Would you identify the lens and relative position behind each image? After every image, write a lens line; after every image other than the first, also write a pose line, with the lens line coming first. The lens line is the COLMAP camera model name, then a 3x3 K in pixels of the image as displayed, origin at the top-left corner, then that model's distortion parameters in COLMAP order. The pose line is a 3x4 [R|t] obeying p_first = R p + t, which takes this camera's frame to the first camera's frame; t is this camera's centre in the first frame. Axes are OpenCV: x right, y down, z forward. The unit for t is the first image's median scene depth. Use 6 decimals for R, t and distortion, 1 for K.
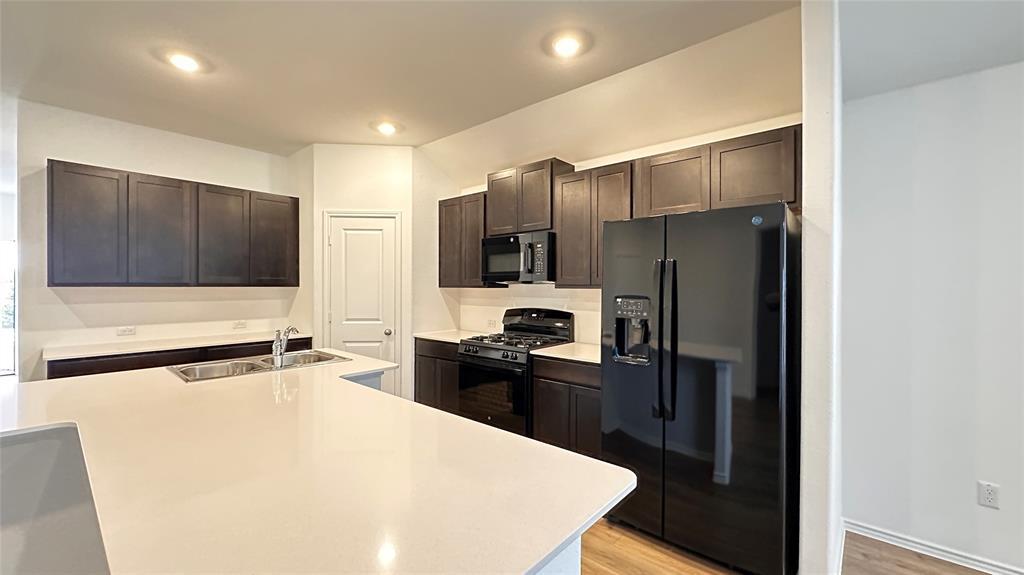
lens RADIAL K [[409.5, 0, 512.0], [0, 409.5, 287.5], [0, 0, 1]] dist [-0.002823, 0.000536]
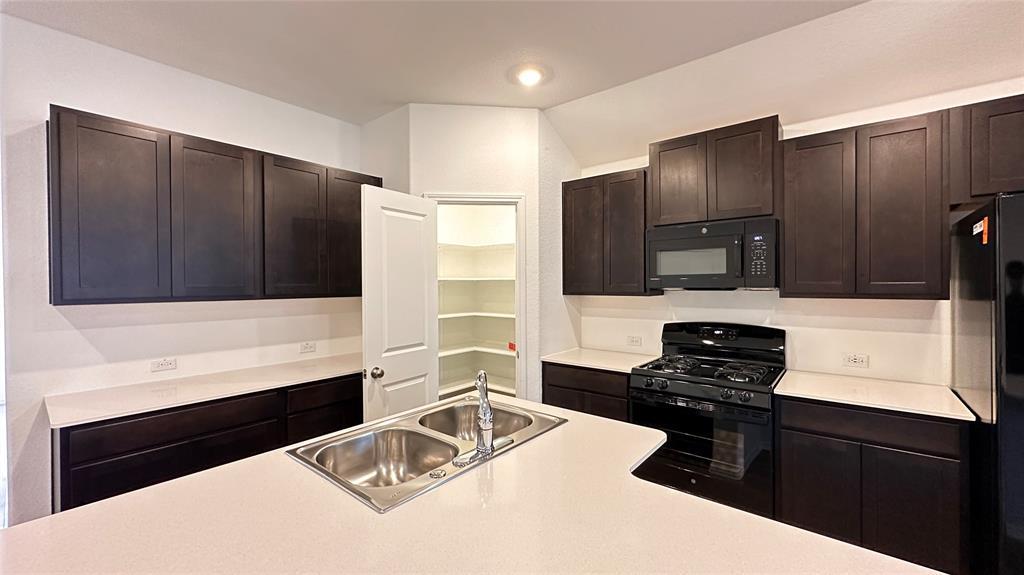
lens RADIAL K [[409.5, 0, 512.0], [0, 409.5, 287.5], [0, 0, 1]] dist [-0.002823, 0.000536]
pose [[0.999469, -0.008745, 0.031391, -0.342303], [0.008657, 0.999958, 0.002956, -0.019276], [-0.031416, -0.002683, 0.999503, 0.264313]]
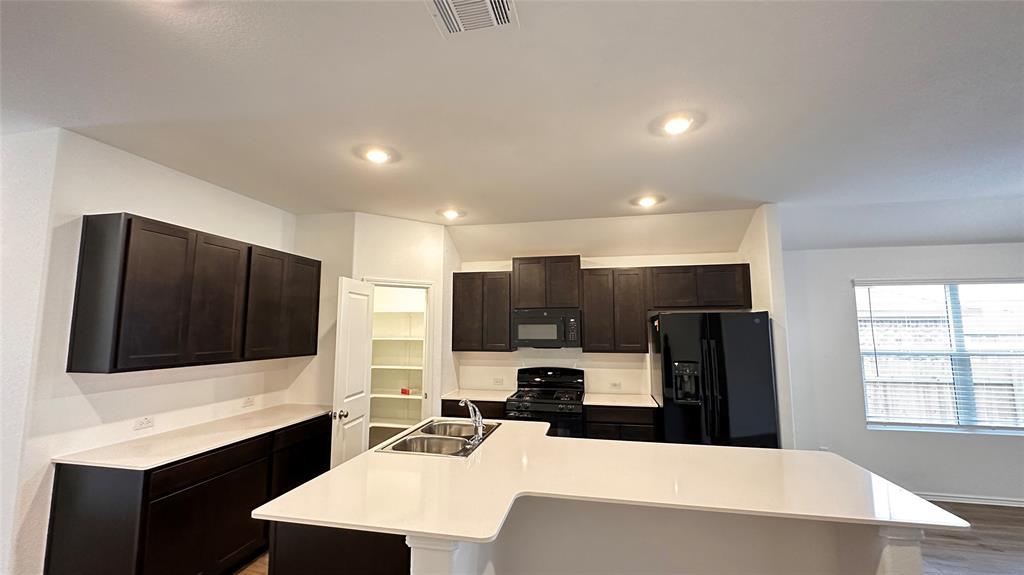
lens RADIAL K [[409.5, 0, 512.0], [0, 409.5, 287.5], [0, 0, 1]] dist [-0.002823, 0.000536]
pose [[0.870798, 0.048183, 0.489275, -0.666005], [0.004429, 0.994377, -0.105807, -0.060416], [-0.491622, 0.094304, 0.865687, -0.048476]]
